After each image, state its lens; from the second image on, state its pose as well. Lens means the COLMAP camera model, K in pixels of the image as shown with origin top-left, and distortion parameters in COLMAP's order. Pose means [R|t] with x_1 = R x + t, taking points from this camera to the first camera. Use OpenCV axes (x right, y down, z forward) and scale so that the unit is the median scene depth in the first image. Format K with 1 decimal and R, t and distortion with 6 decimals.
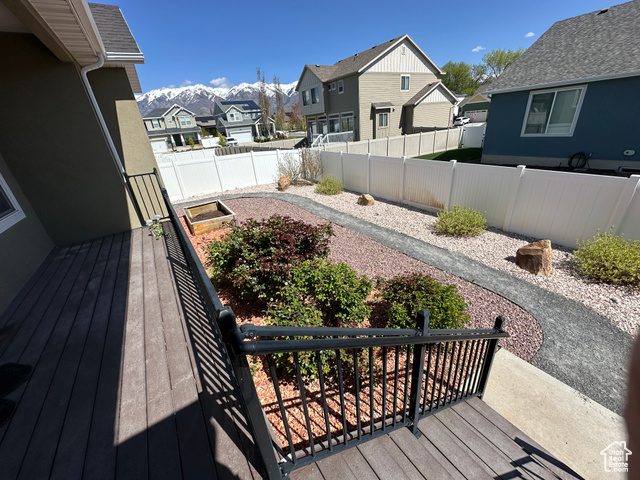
lens RADIAL K [[254.1, 0, 319.5], [0, 254.1, 240.6], [0, 0, 1]] dist [-0.003422, 0.000440]
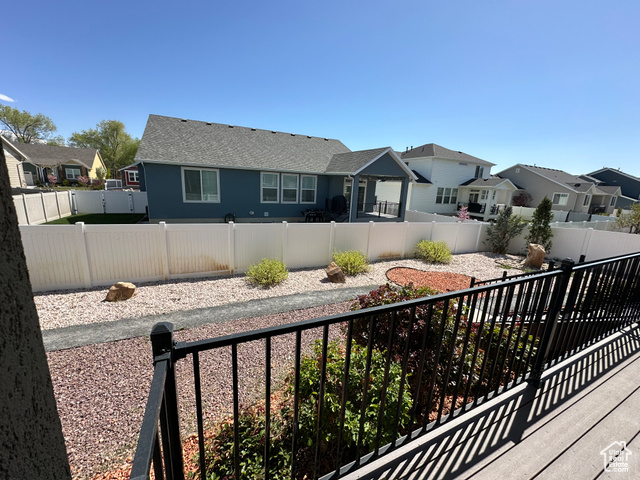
lens RADIAL K [[254.1, 0, 320.4], [0, 254.1, 242.0], [0, 0, 1]] dist [-0.003422, 0.000440]
pose [[0.132497, -0.132107, 0.982340, -0.294119], [0.361013, 0.929434, 0.076299, -0.117144], [-0.923100, 0.344529, 0.170839, 0.319326]]
